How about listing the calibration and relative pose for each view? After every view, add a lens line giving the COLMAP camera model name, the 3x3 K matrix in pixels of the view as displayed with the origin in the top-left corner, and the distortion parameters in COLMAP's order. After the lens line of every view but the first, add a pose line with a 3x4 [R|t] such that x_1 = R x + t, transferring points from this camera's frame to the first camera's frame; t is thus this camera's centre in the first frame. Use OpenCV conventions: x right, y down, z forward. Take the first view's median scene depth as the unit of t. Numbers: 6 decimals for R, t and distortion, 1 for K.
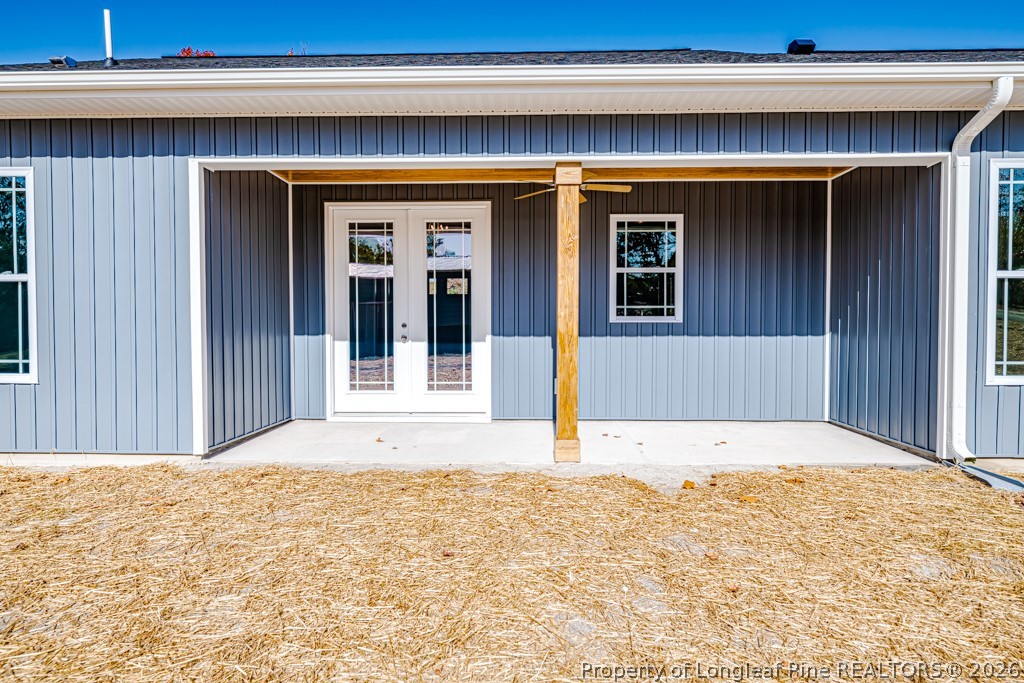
lens RADIAL K [[571.1, 0, 513.3], [0, 571.1, 342.5], [0, 0, 1]] dist [0.003087, -0.000071]
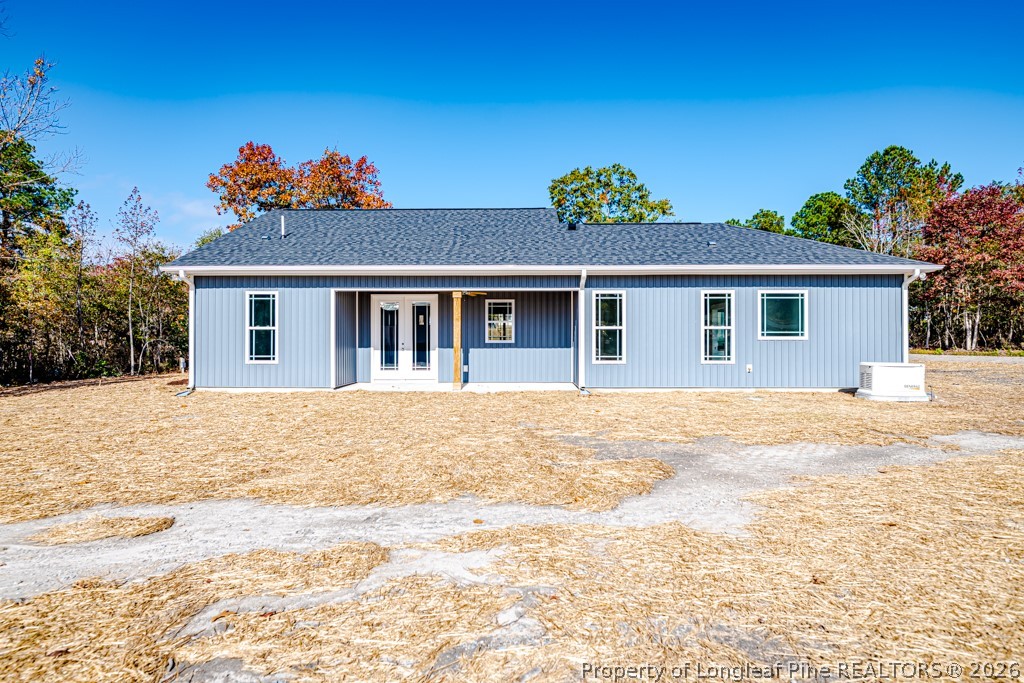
lens RADIAL K [[532.7, 0, 511.0], [0, 532.7, 340.9], [0, 0, 1]] dist [-0.000788, -0.000021]
pose [[0.999995, 0.000569, -0.002985, 0.315140], [-0.000658, 0.999544, -0.030176, 0.029667], [0.002966, 0.030178, 0.999540, -1.453383]]
